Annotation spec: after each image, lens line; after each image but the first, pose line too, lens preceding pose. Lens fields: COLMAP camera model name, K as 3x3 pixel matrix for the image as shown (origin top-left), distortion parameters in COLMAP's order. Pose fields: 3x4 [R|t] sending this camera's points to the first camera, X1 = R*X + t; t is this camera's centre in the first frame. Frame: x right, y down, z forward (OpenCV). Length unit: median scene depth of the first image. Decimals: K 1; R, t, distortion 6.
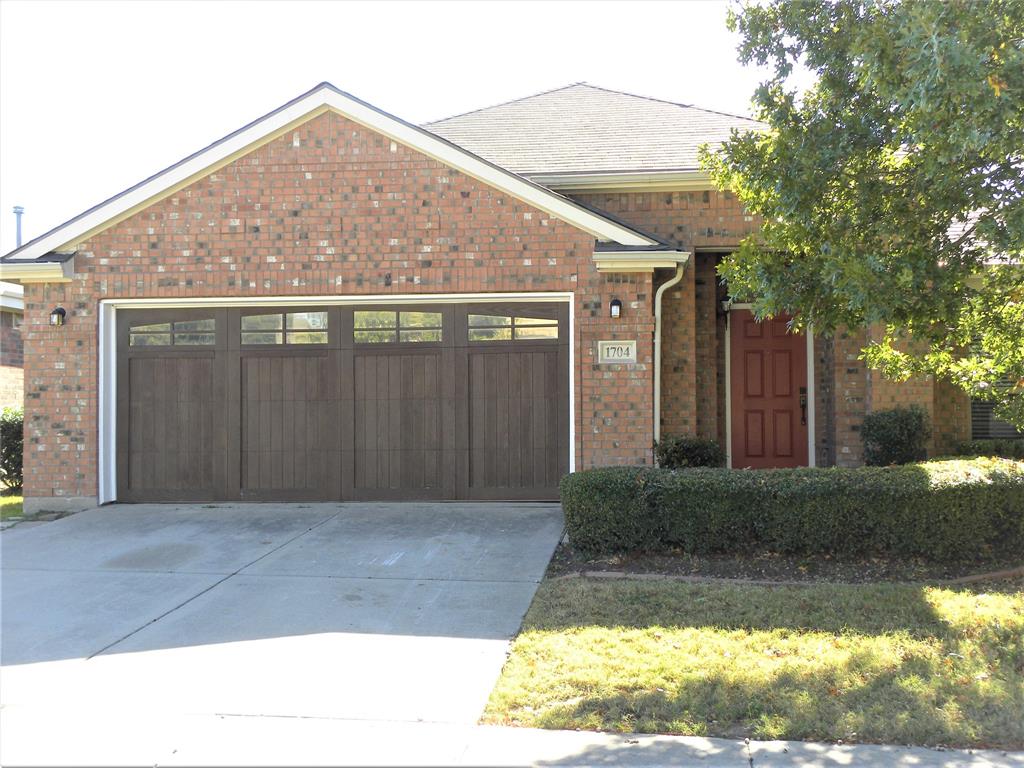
lens RADIAL K [[1297.7, 0, 512.1], [0, 1297.7, 383.4], [0, 0, 1]] dist [0.176372, -0.570316]
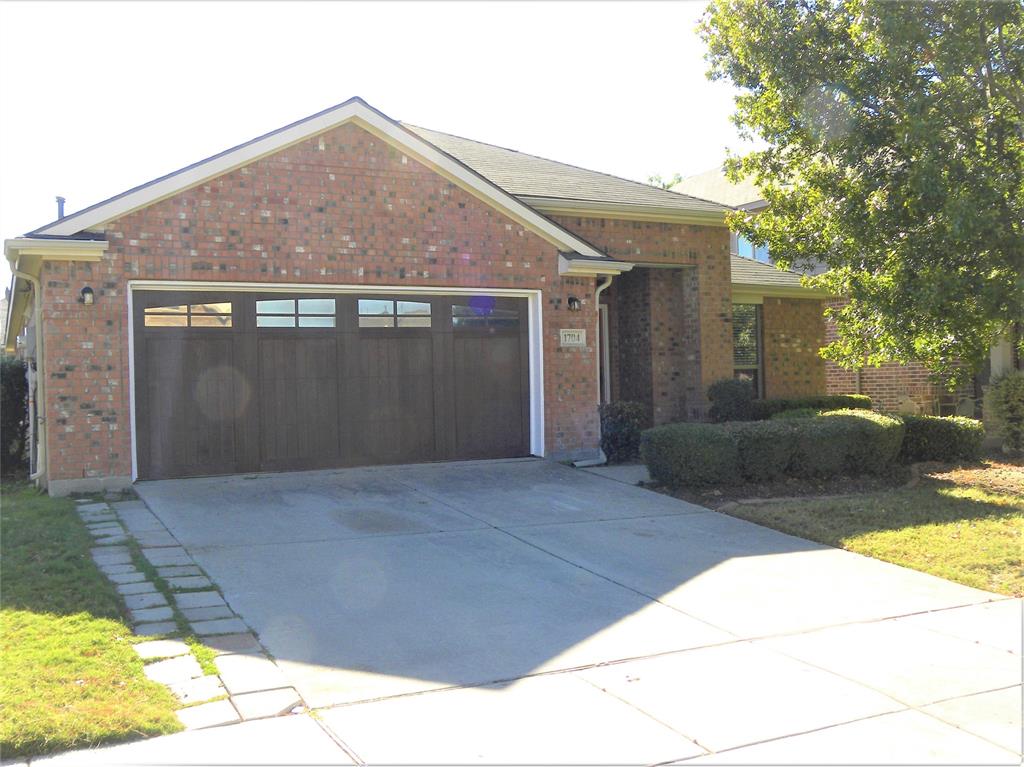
lens RADIAL K [[1006.6, 0, 513.9], [0, 1006.6, 384.7], [0, 0, 1]] dist [-0.044904, 0.000066]
pose [[0.824300, -0.013507, 0.565992, -0.515399], [0.004731, 0.999845, 0.016971, 0.004954], [-0.566134, -0.011311, 0.824236, 0.202739]]
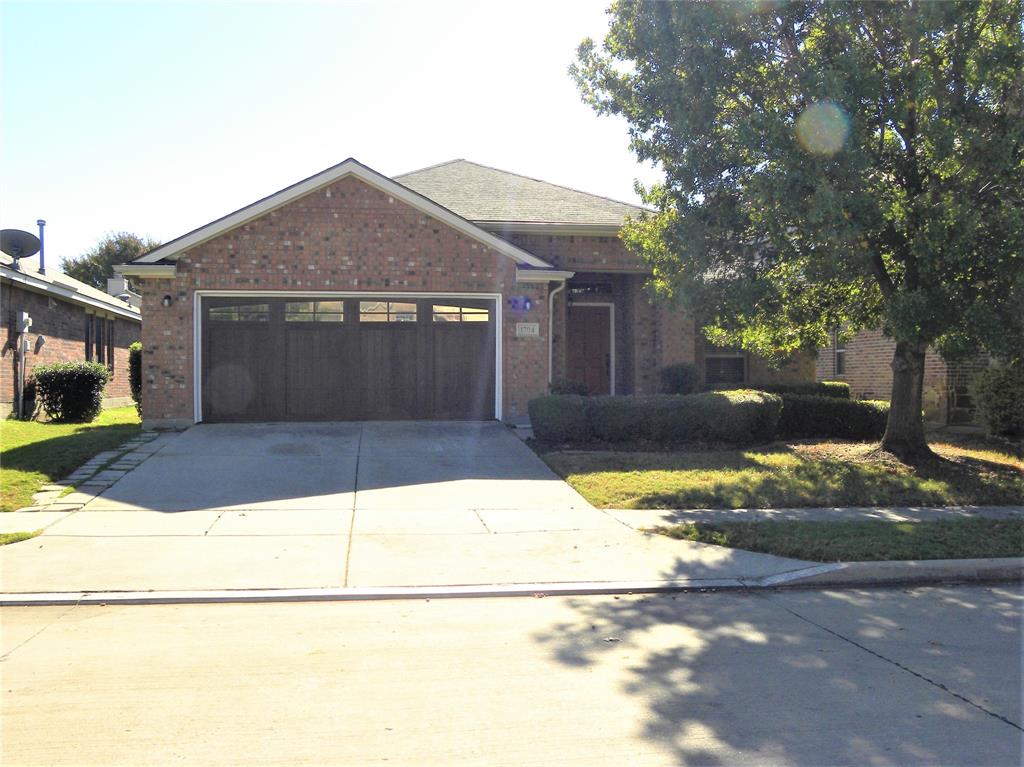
lens RADIAL K [[981.1, 0, 512.0], [0, 981.1, 383.5], [0, 0, 1]] dist [-0.042628, -0.003039]
pose [[0.961399, 0.003062, 0.275142, -0.276190], [-0.010182, 0.999649, 0.024455, 0.013623], [-0.274971, -0.026313, 0.961092, -0.203262]]
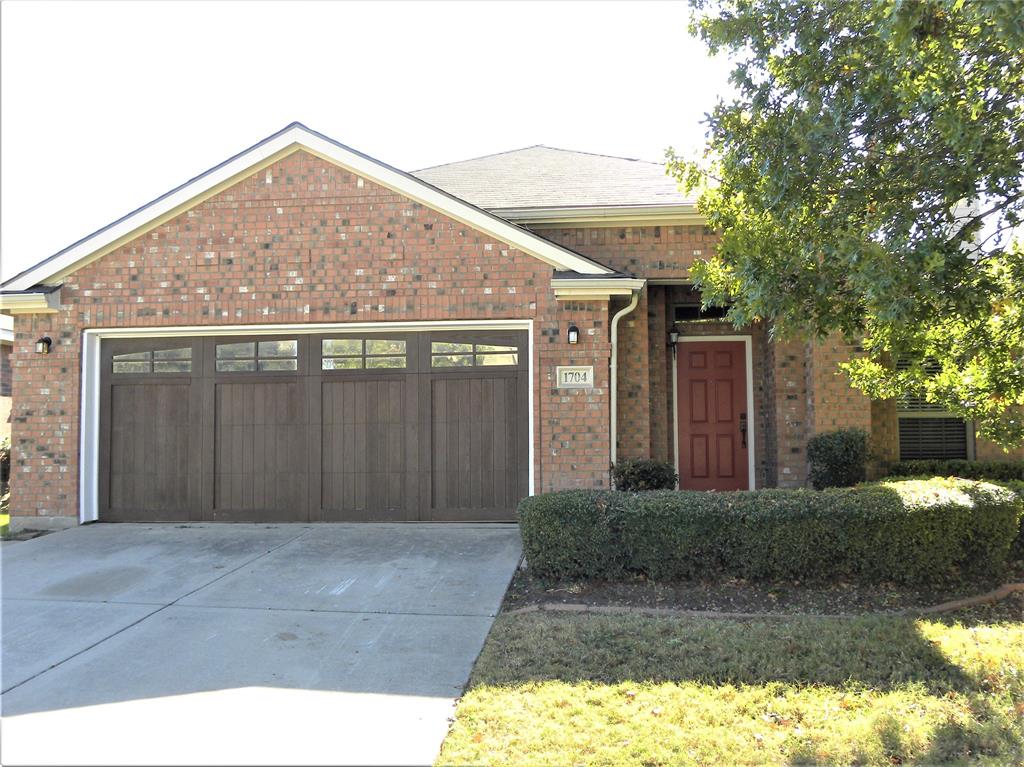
lens RADIAL K [[981.1, 0, 512.0], [0, 981.1, 383.5], [0, 0, 1]] dist [-0.042628, -0.003039]
pose [[0.999709, -0.000057, 0.024133, 0.011839], [0.000992, 0.999249, -0.038724, 0.010677], [-0.024113, 0.038736, 0.998959, 0.216245]]
